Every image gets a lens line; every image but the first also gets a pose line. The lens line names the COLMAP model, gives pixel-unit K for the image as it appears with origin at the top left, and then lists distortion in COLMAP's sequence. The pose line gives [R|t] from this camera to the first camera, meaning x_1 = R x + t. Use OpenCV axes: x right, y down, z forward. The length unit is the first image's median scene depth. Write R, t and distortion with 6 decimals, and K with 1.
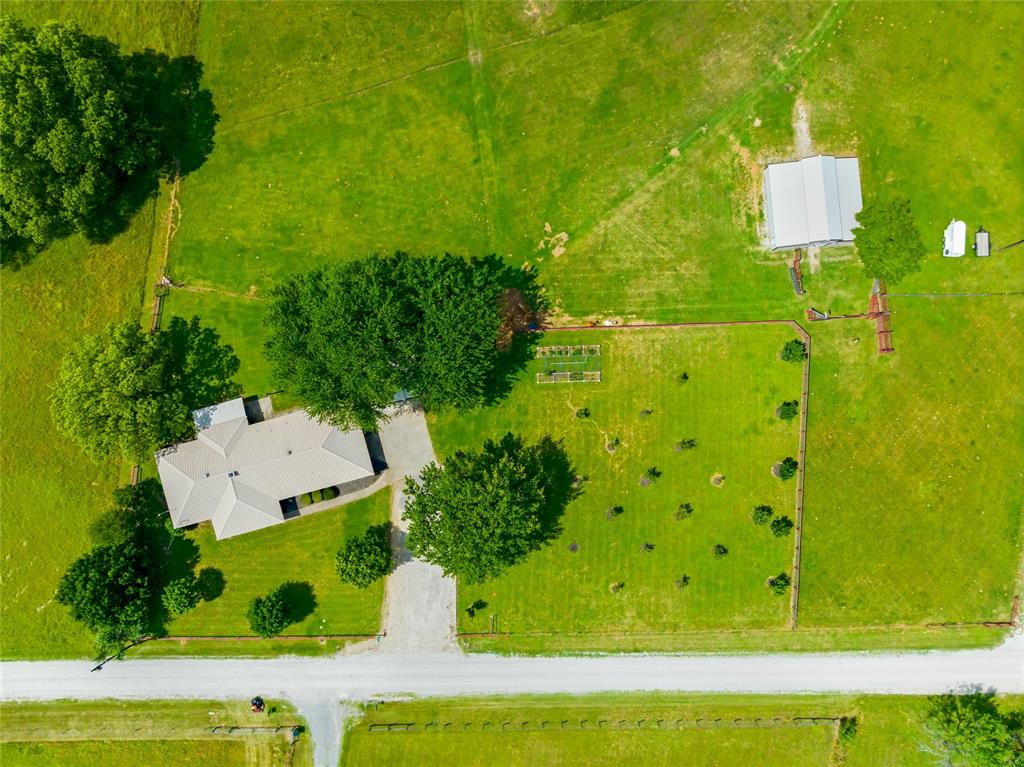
lens RADIAL K [[702.5, 0, 512.0], [0, 702.5, 383.5], [0, 0, 1]] dist [-0.043024, 0.002188]
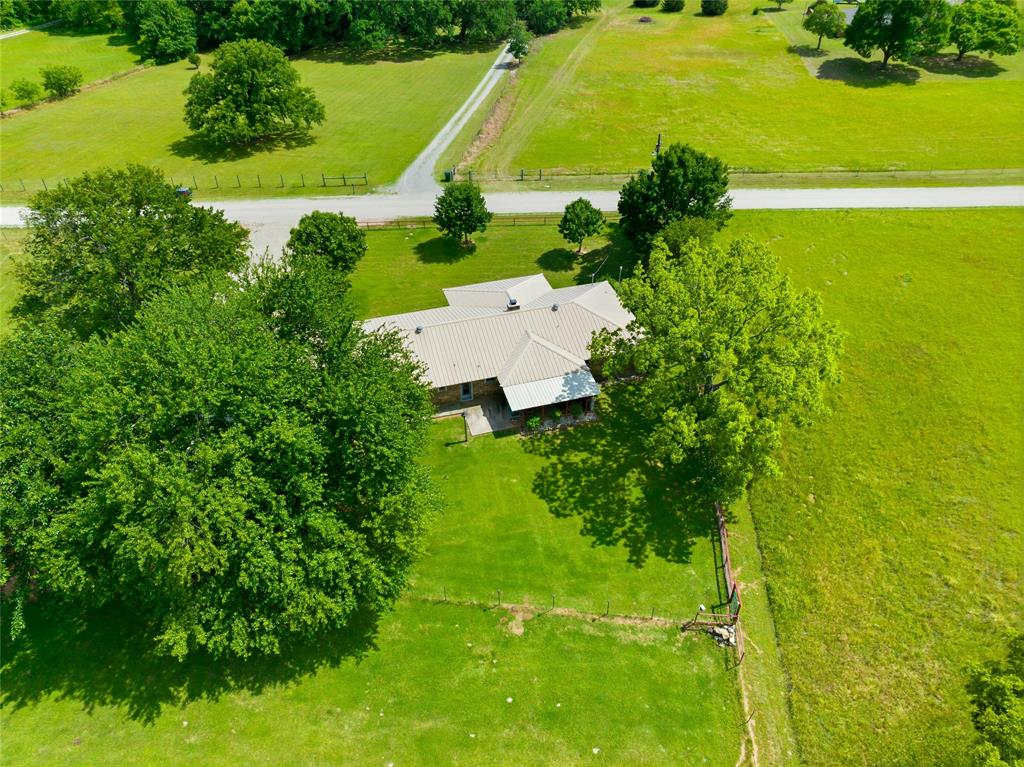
lens RADIAL K [[702.5, 0, 512.0], [0, 702.5, 383.5], [0, 0, 1]] dist [-0.043024, 0.002188]
pose [[-0.999408, 0.033208, -0.009022, -0.371104], [-0.028146, -0.637990, 0.769530, -0.372873], [0.019799, 0.769328, 0.638547, 0.612387]]
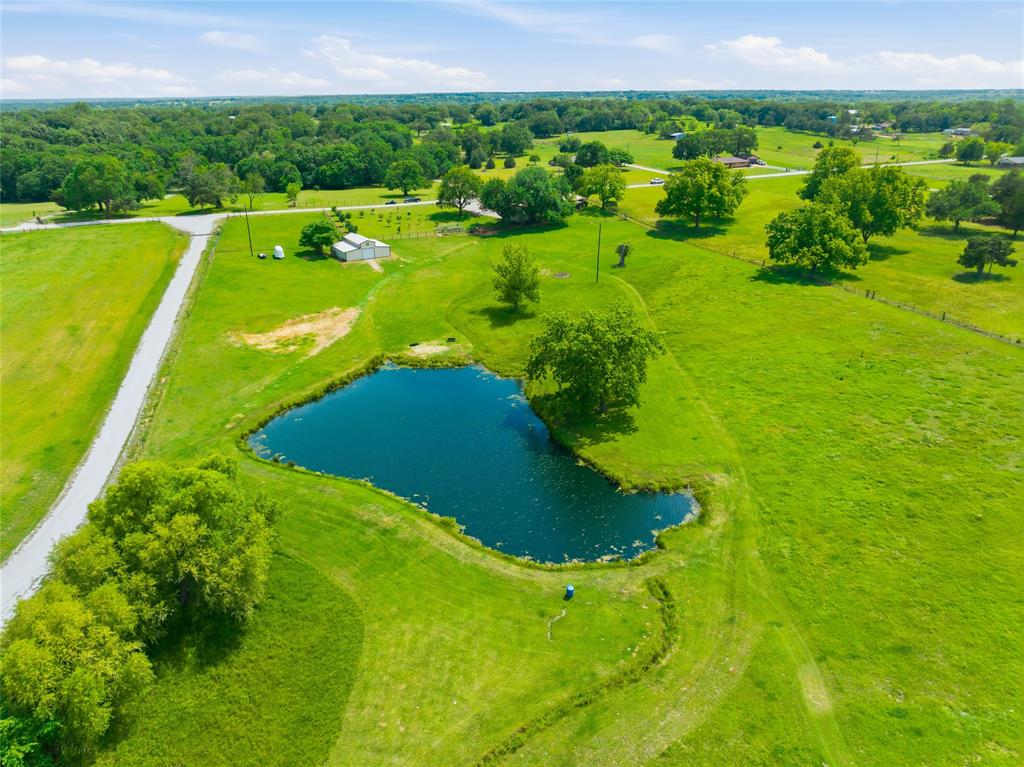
lens RADIAL K [[702.5, 0, 512.0], [0, 702.5, 383.5], [0, 0, 1]] dist [-0.043024, 0.002188]
pose [[-0.896332, 0.190796, -0.400233, 0.866854], [-0.443028, -0.349231, 0.825690, -2.060426], [0.017765, 0.917406, 0.397555, 0.572616]]
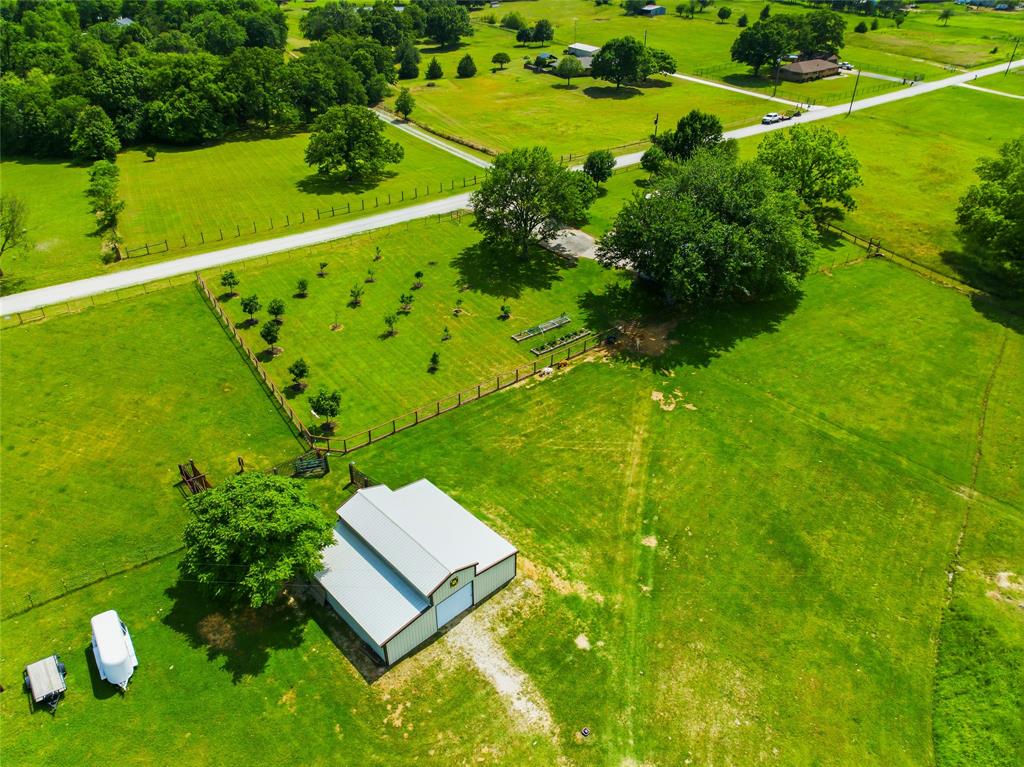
lens RADIAL K [[702.5, 0, 512.0], [0, 702.5, 383.5], [0, 0, 1]] dist [-0.043024, 0.002188]
pose [[-0.784452, 0.344981, -0.515386, 0.587774], [-0.620189, -0.435185, 0.652672, -0.590762], [0.000872, 0.831626, 0.555335, 0.563631]]
